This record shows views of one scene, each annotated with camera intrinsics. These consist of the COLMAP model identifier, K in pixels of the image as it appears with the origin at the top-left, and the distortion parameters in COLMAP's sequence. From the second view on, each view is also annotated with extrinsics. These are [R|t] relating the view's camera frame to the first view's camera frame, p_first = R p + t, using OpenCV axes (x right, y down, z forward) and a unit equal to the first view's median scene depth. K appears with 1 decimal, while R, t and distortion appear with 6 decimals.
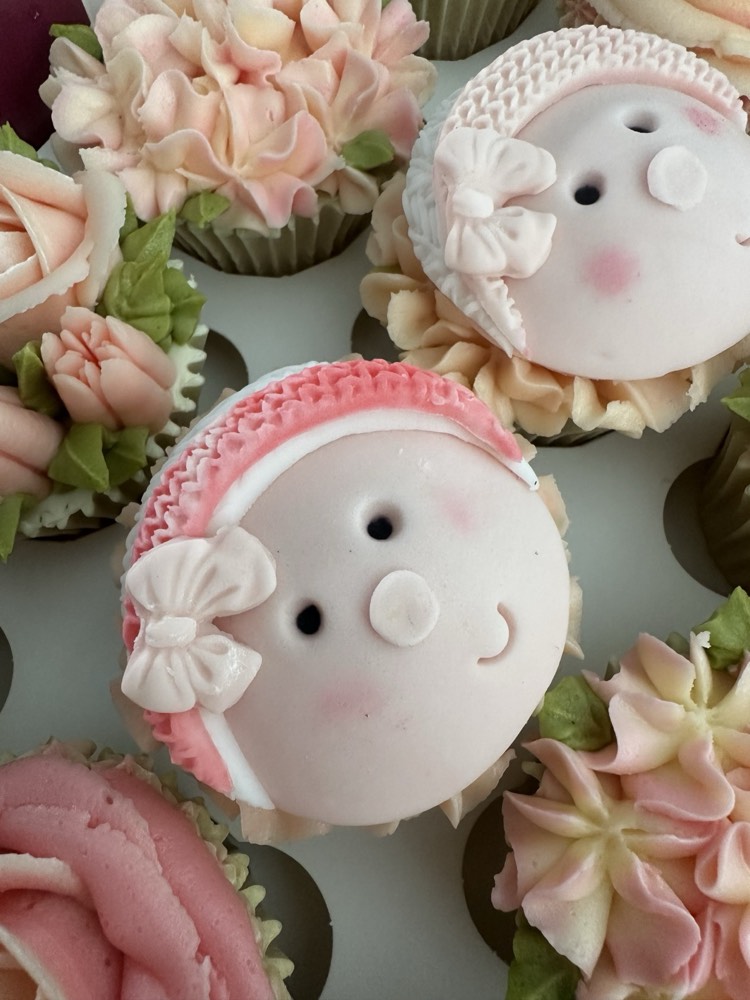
lens RADIAL K [[699.3, 0, 368.2], [0, 699.3, 473.0], [0, 0, 1]] dist [-0.024575, 0.003146]
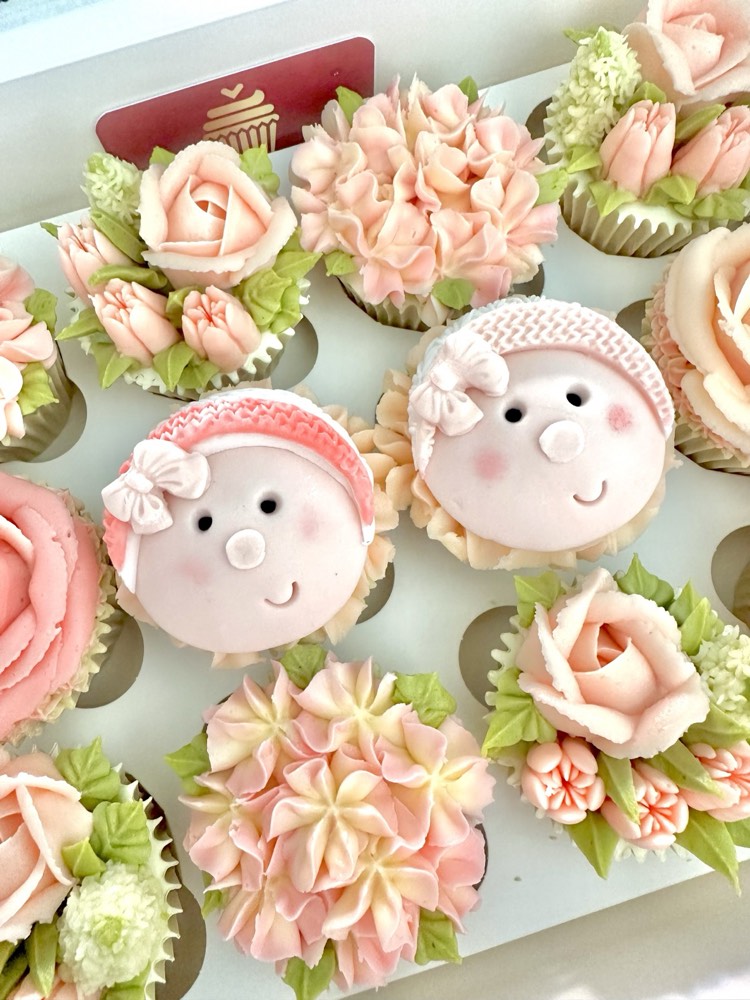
lens RADIAL K [[699.3, 0, 375.0], [0, 699.3, 499.7], [0, 0, 1]] dist [-0.024575, 0.003146]
pose [[0.791825, 0.600711, -0.110269, 0.391831], [-0.585247, 0.797920, 0.144252, -0.324359], [0.174640, -0.049688, 0.983378, -0.631871]]
